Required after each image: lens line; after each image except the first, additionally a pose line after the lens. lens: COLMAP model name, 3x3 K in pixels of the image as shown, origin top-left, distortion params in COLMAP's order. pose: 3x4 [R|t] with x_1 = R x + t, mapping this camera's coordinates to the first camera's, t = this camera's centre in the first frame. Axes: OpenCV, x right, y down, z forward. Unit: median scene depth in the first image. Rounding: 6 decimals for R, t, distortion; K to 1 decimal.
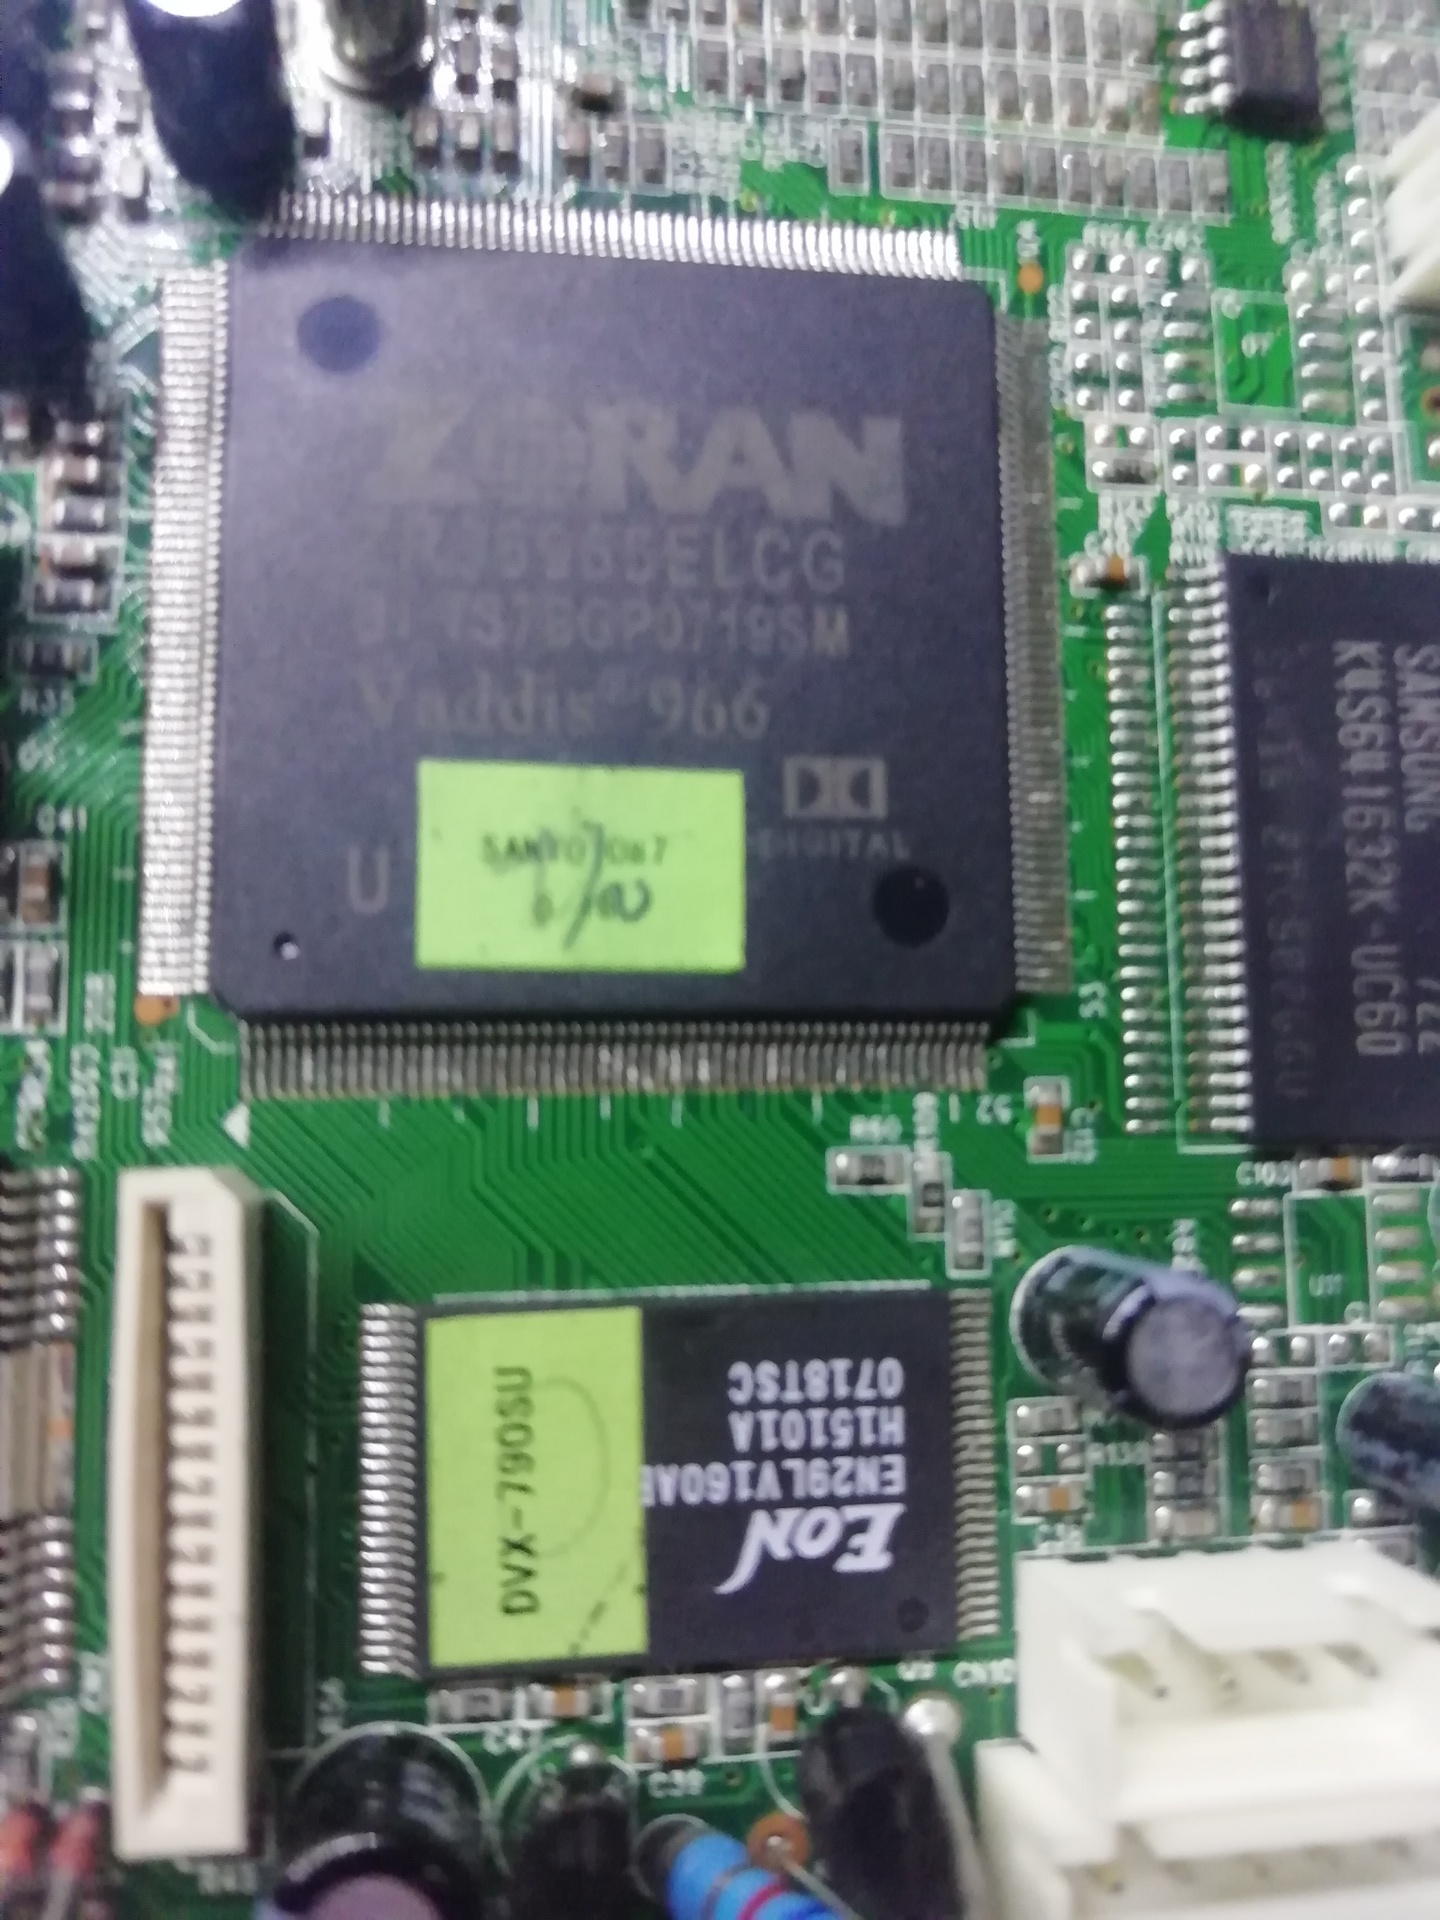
lens RADIAL K [[1480.0, 0, 745.6], [0, 1480.0, 959.9], [0, 0, 1]] dist [0.027453, -0.088854]
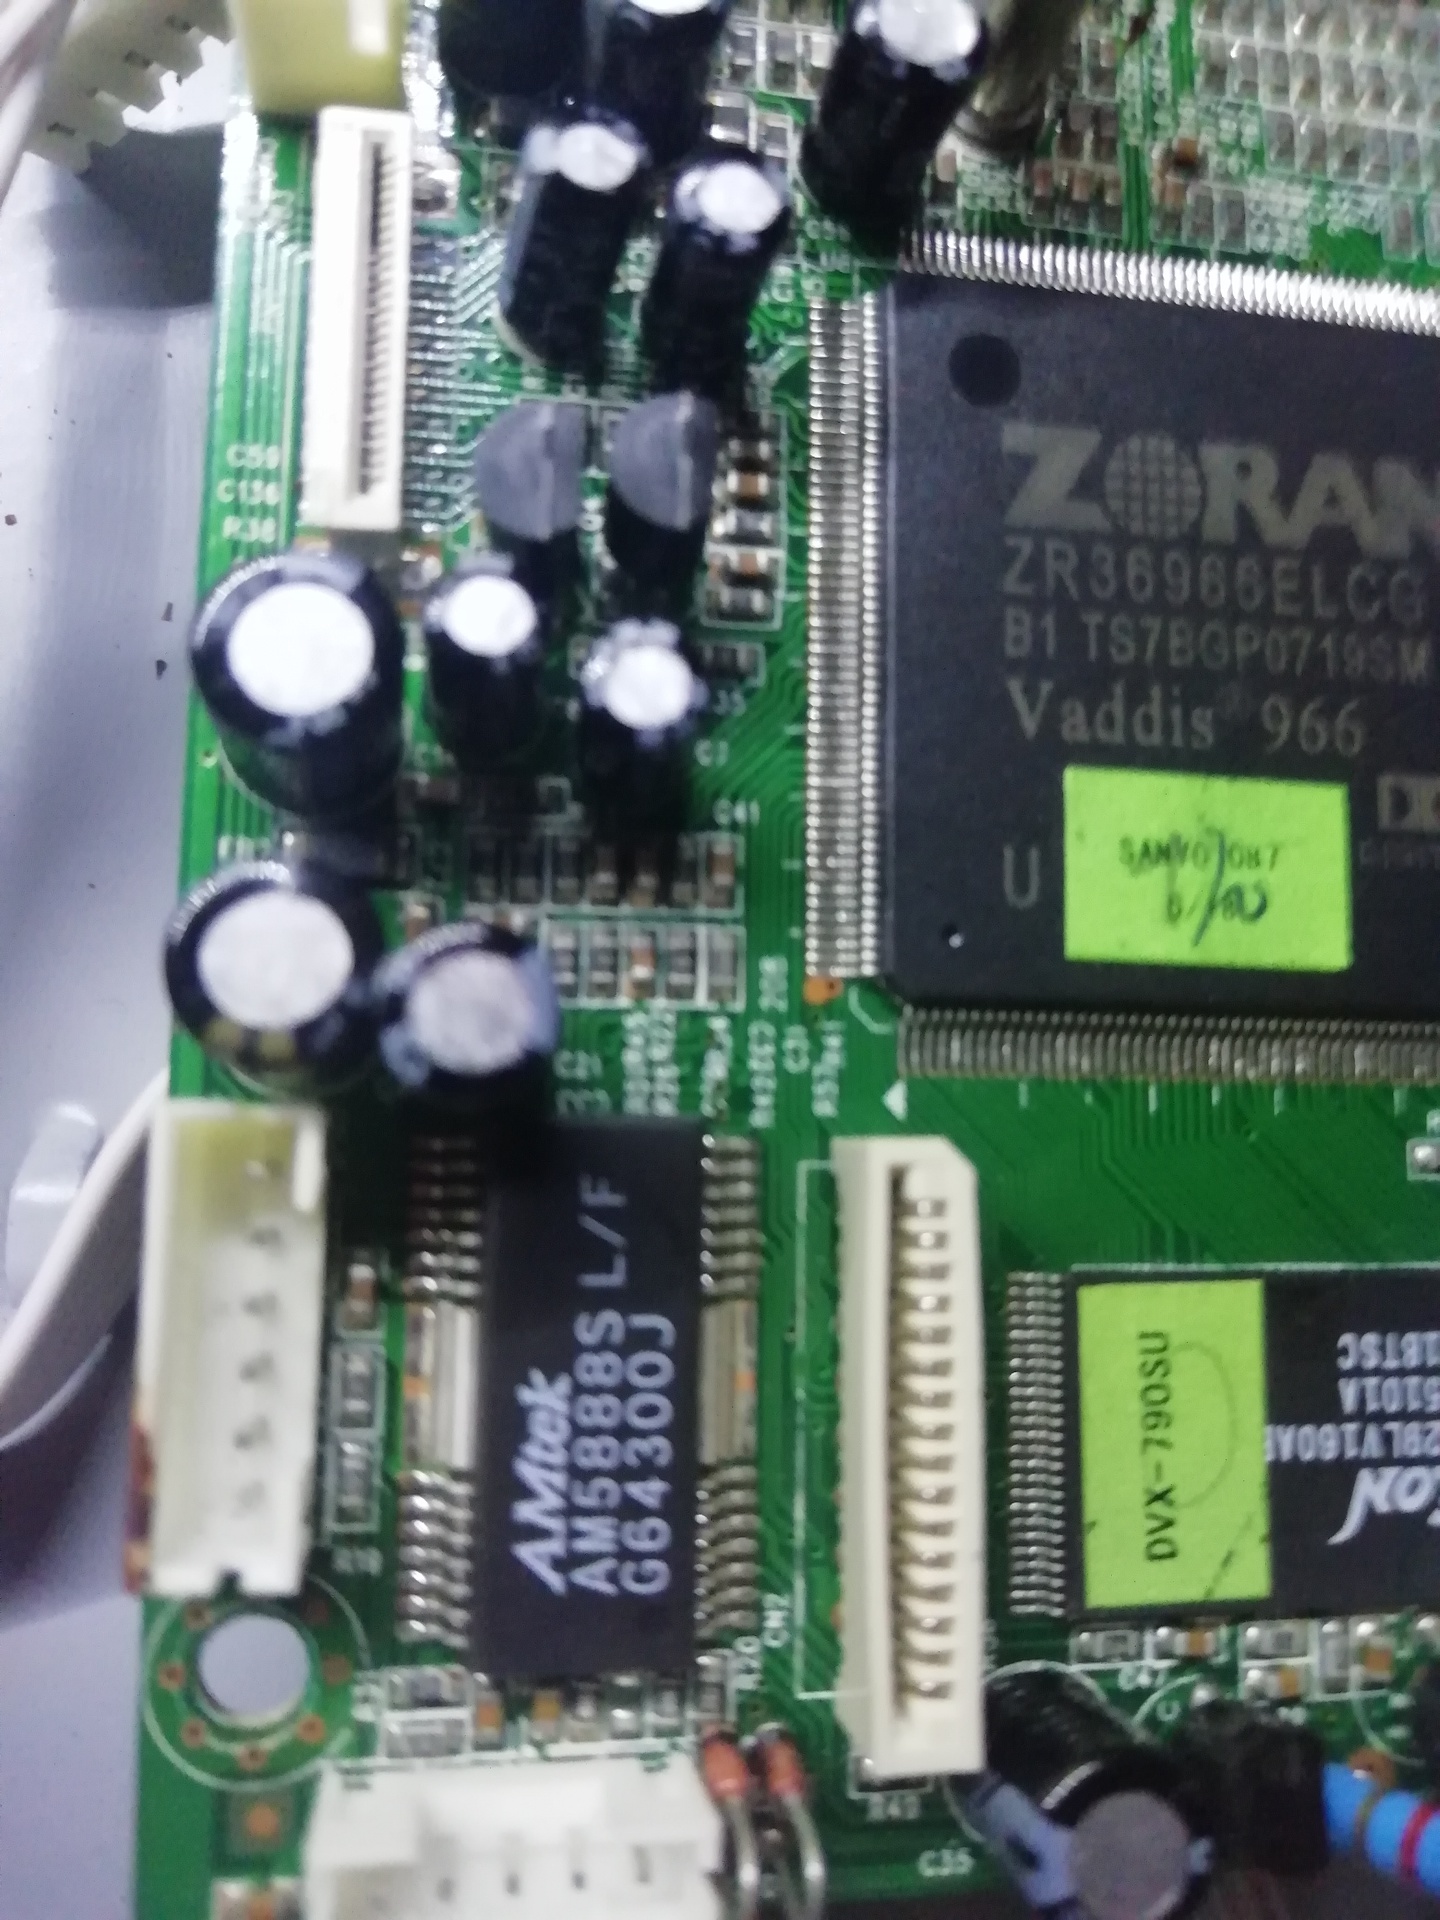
lens RADIAL K [[1480.0, 0, 745.6], [0, 1480.0, 959.9], [0, 0, 1]] dist [0.027453, -0.088854]
pose [[0.999163, 0.028475, 0.029371, -0.460893], [-0.028236, 0.999565, -0.008520, 0.020527], [-0.029601, 0.007684, 0.999532, -0.067321]]
